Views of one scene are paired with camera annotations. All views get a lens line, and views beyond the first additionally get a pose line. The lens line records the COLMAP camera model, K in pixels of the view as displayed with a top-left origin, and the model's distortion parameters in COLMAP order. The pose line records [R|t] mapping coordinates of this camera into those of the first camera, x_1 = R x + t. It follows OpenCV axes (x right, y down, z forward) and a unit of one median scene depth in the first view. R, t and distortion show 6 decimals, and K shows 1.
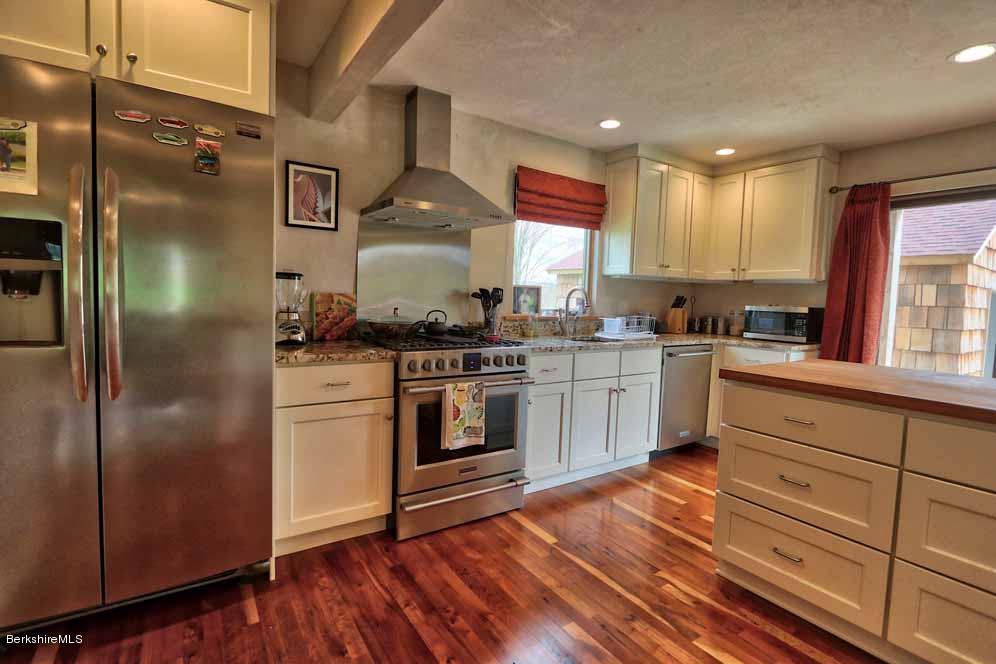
lens RADIAL K [[463.1, 0, 492.4], [0, 463.1, 326.1], [0, 0, 1]] dist [-0.014468, -0.000192]
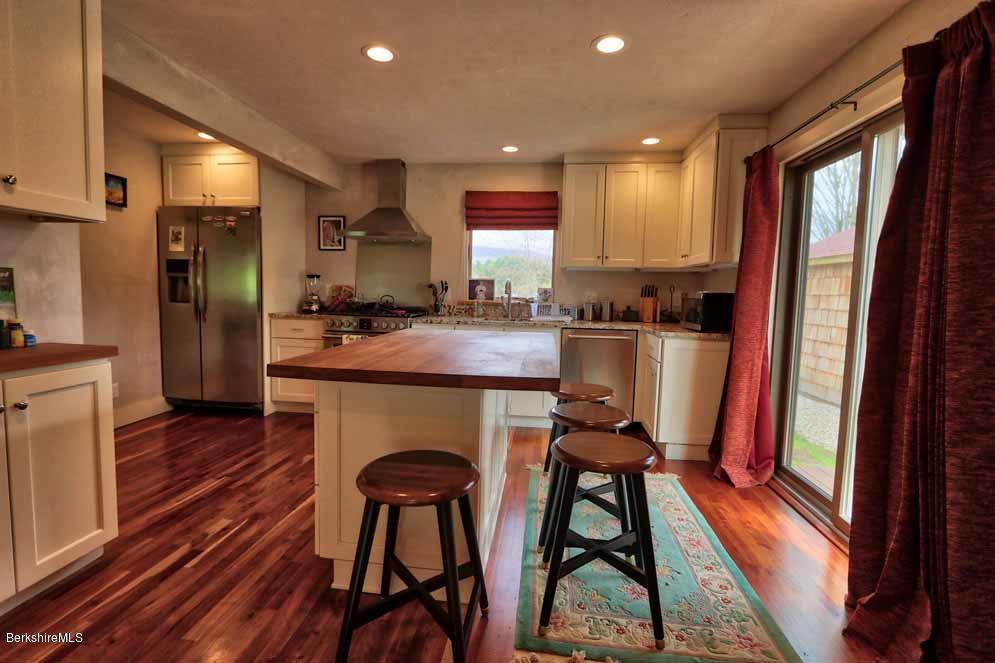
lens RADIAL K [[462.6, 0, 491.9], [0, 462.6, 325.6], [0, 0, 1]] dist [-0.014468, -0.000192]
pose [[0.764525, 0.035591, -0.643611, 0.969515], [-0.040459, 0.999155, 0.007192, 0.036518], [0.643324, 0.020541, 0.765319, 0.007326]]
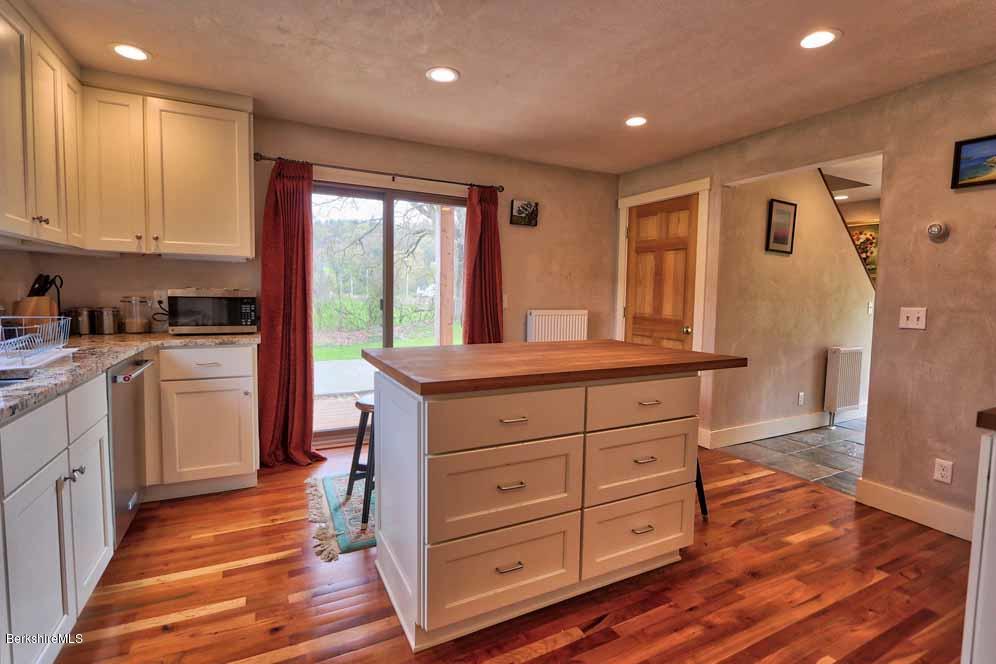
lens RADIAL K [[463.1, 0, 492.4], [0, 463.1, 326.1], [0, 0, 1]] dist [-0.014468, -0.000192]
pose [[0.121385, -0.099596, 0.987596, -0.111090], [0.050715, 0.994276, 0.094037, -0.033081], [-0.991309, 0.038671, 0.125741, 0.460249]]
